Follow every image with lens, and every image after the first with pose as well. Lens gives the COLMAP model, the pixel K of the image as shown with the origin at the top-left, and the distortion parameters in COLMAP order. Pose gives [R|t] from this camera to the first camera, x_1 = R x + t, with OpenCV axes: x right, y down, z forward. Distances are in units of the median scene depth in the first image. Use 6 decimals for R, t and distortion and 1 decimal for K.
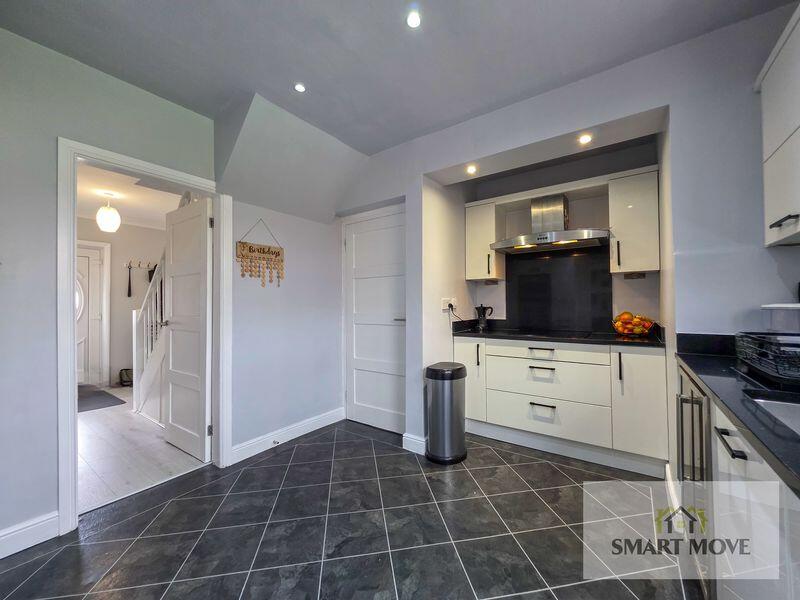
lens RADIAL K [[317.8, 0, 403.1], [0, 317.8, 298.9], [0, 0, 1]] dist [0.002085, -0.001249]
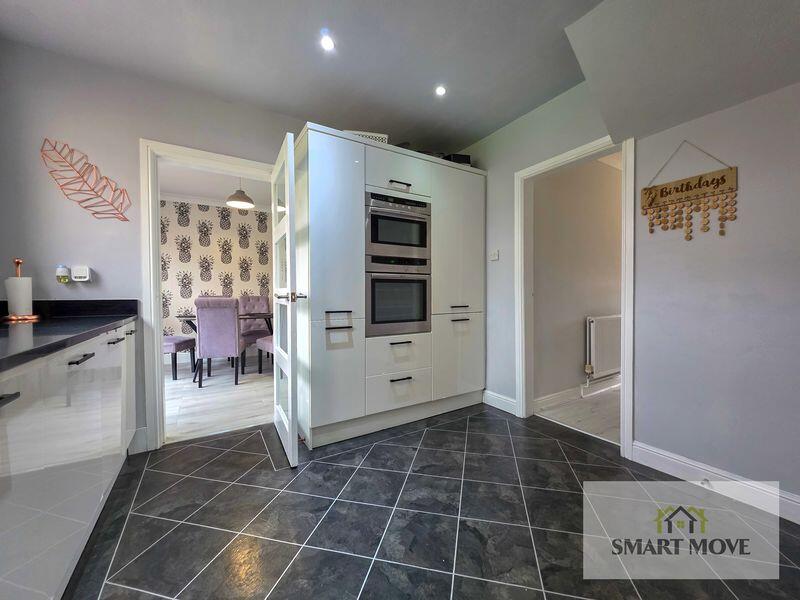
lens RADIAL K [[317.8, 0, 403.6], [0, 317.8, 298.8], [0, 0, 1]] dist [0.002085, -0.001249]
pose [[-0.395506, 0.021790, -0.918205, 0.459544], [0.023960, 0.999623, 0.013402, 0.067615], [0.918151, -0.016700, -0.395879, 0.783797]]
